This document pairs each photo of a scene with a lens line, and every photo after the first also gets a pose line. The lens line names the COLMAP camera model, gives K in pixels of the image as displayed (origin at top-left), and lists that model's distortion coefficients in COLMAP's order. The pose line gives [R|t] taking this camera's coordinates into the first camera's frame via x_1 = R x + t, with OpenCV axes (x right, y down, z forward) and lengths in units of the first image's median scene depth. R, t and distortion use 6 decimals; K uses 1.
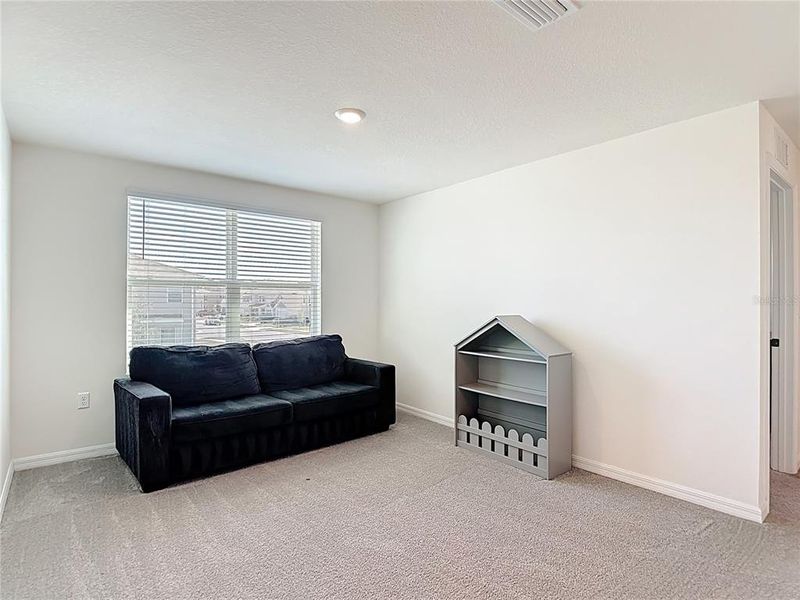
lens RADIAL K [[427.0, 0, 403.1], [0, 427.0, 299.3], [0, 0, 1]] dist [-0.020251, -0.000686]
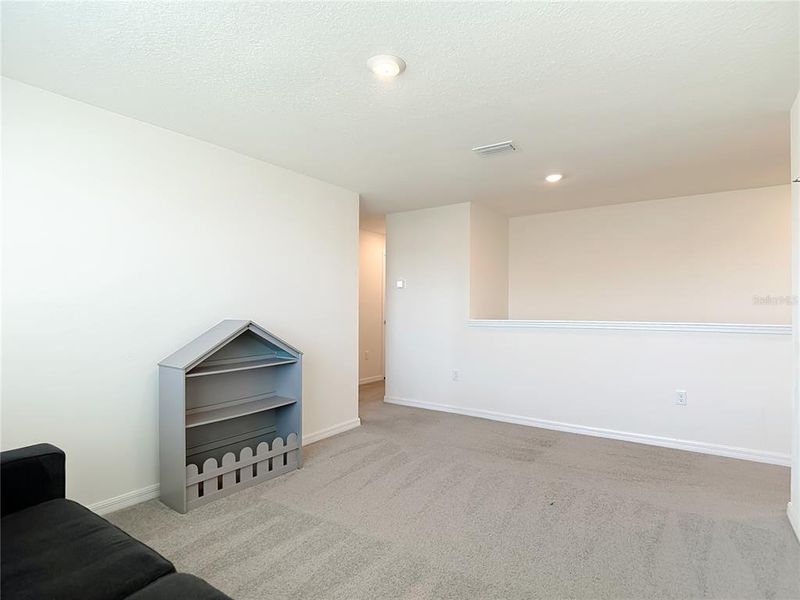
lens RADIAL K [[427.0, 0, 403.1], [0, 427.0, 299.3], [0, 0, 1]] dist [-0.020251, -0.000686]
pose [[-0.269899, 0.015347, 0.962766, -0.663409], [-0.000544, 0.999870, -0.016091, 0.008458], [-0.962889, -0.004867, -0.269855, 0.883627]]
